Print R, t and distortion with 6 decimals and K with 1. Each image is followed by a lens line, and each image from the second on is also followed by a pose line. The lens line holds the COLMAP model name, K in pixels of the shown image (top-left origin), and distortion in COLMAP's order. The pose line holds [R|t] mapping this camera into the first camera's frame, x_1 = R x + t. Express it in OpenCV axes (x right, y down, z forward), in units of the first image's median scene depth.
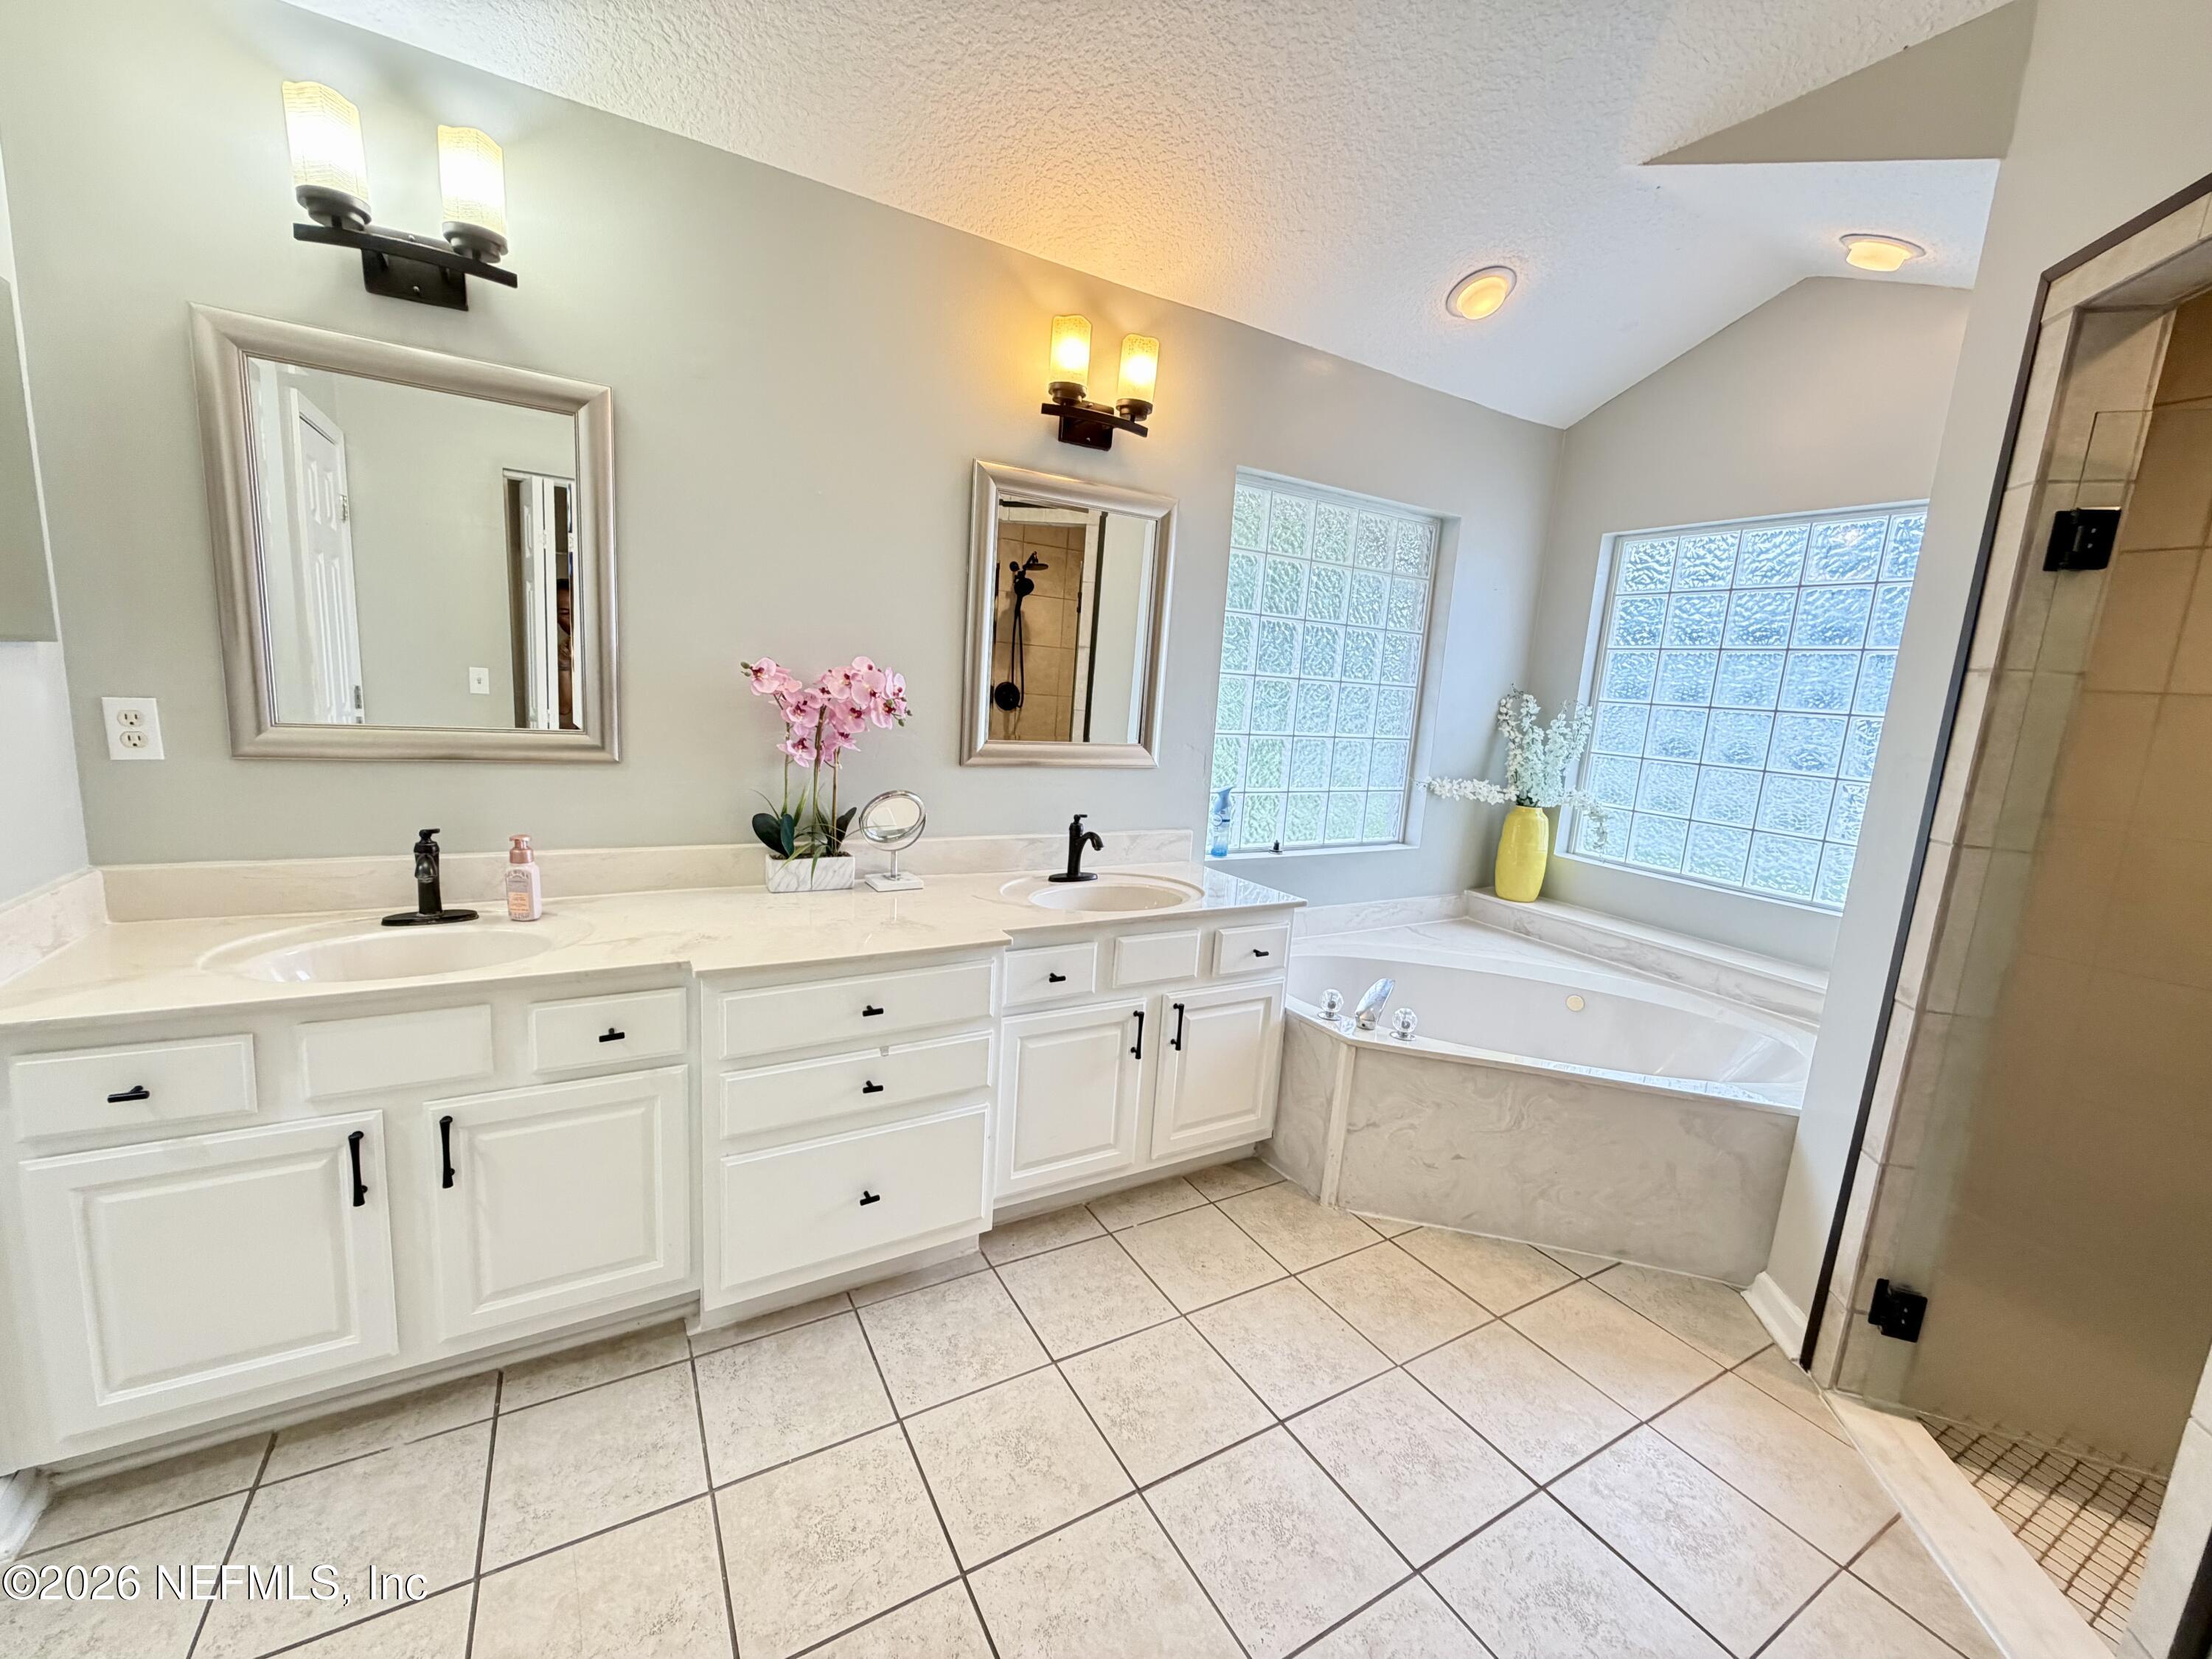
lens RADIAL K [[884.3, 0, 1102.5], [0, 884.3, 828.5], [0, 0, 1]] dist [-0.000146, -0.000283]
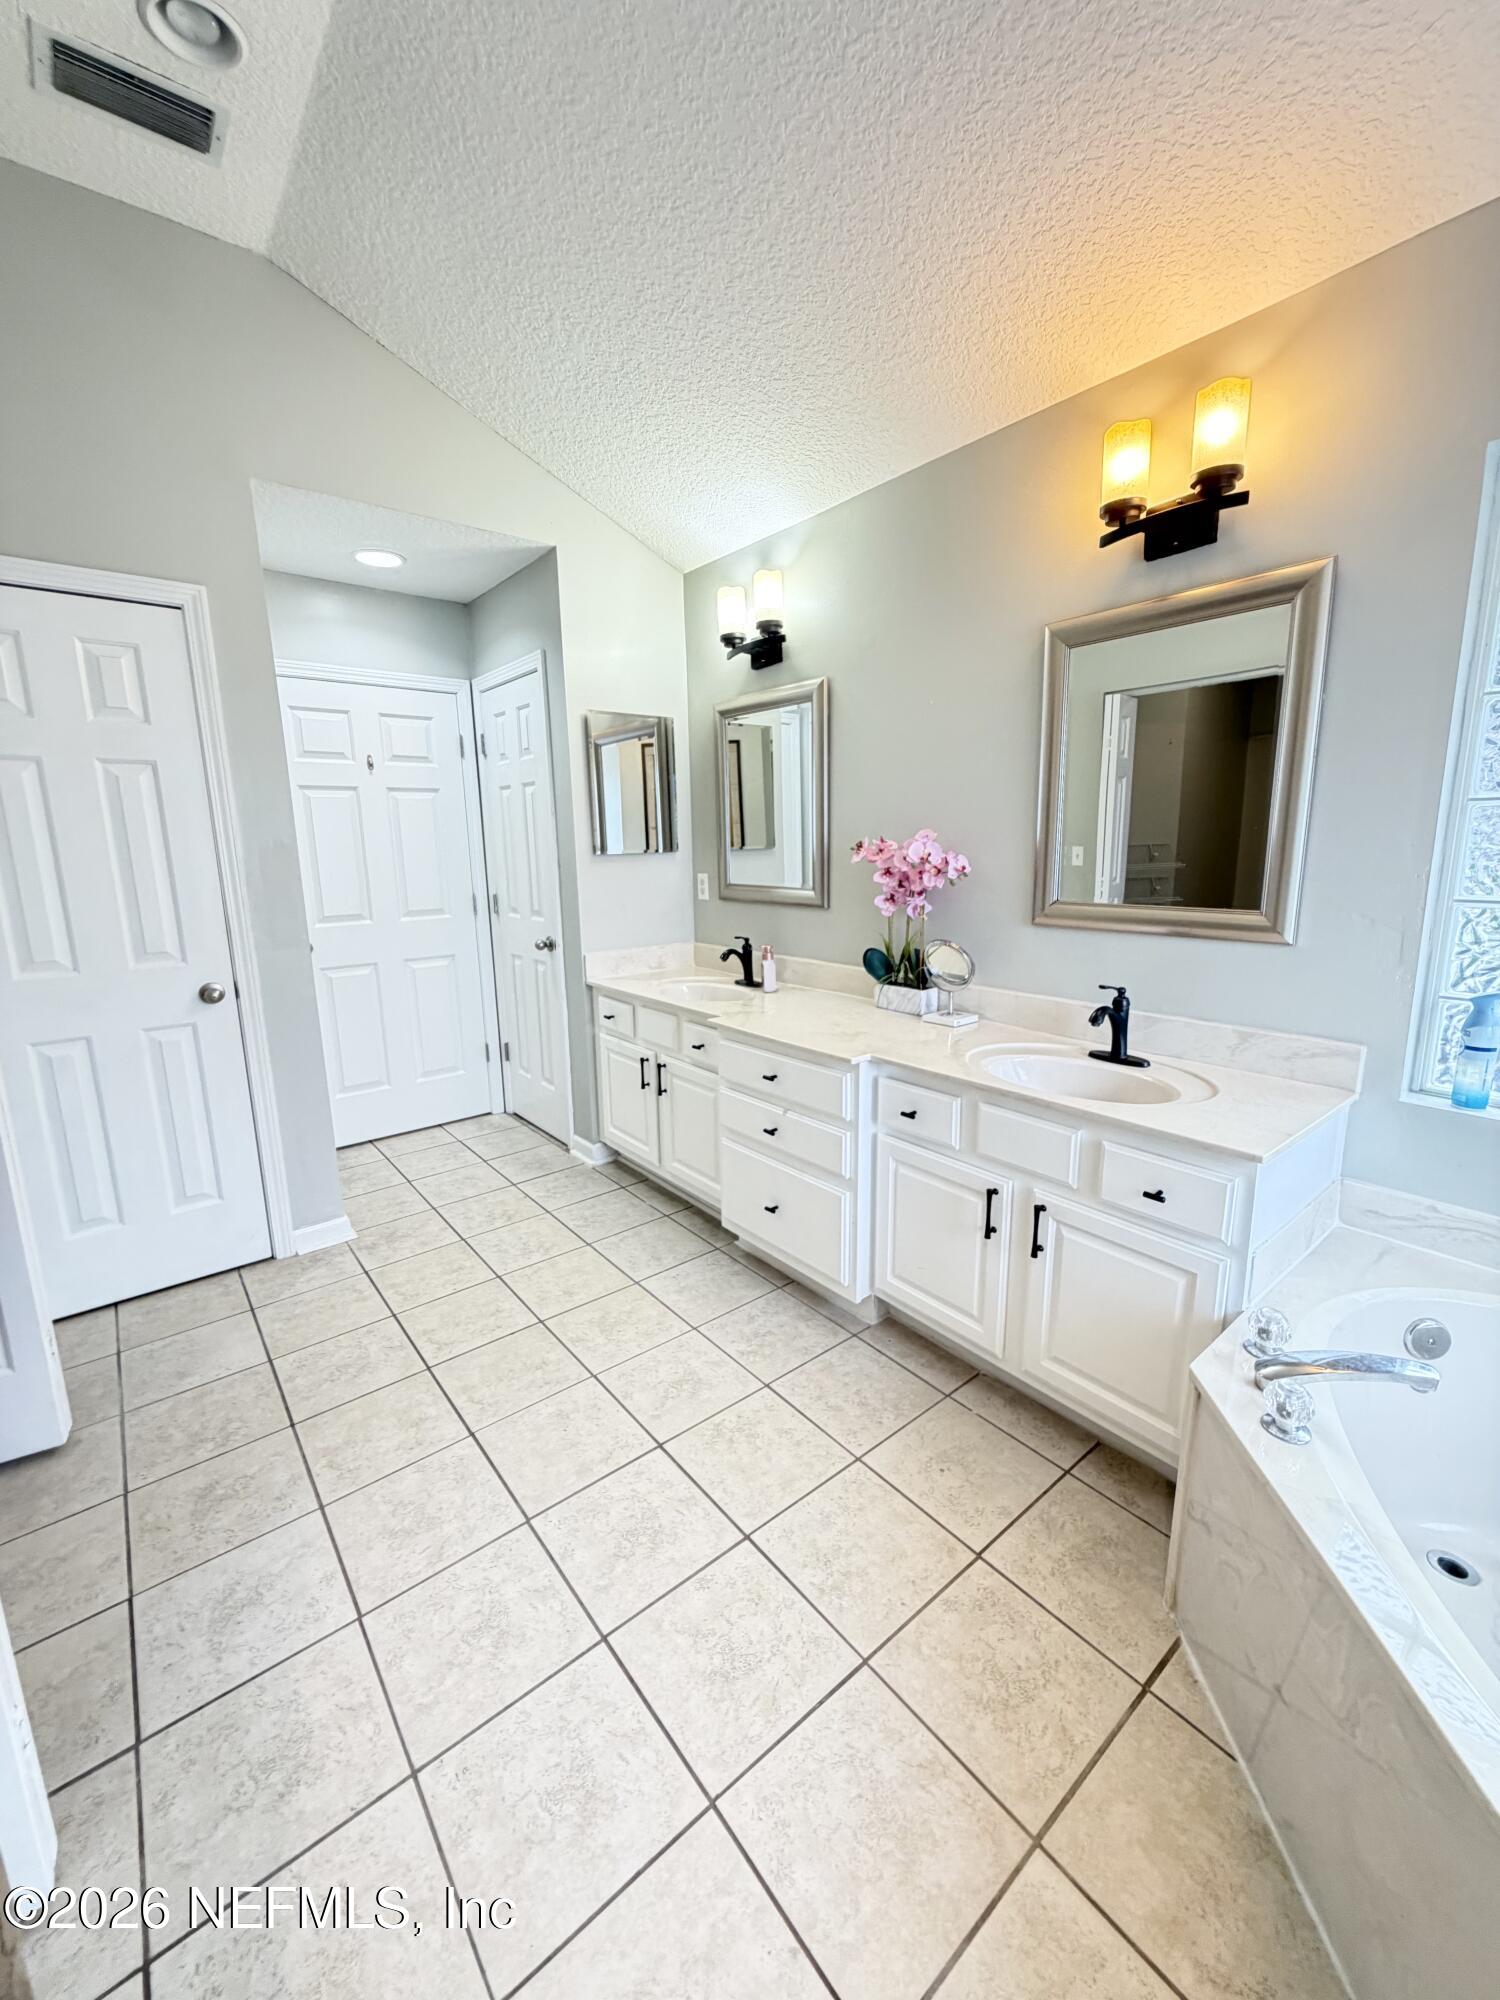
lens RADIAL K [[799.5, 0, 748.3], [0, 799.5, 996.1], [0, 0, 1]] dist [-0.000146, -0.000283]
pose [[0.150944, 0.124360, -0.980689, 0.888408], [-0.135414, 0.985305, 0.104103, -0.050729], [0.979224, 0.117085, 0.165566, 0.648189]]
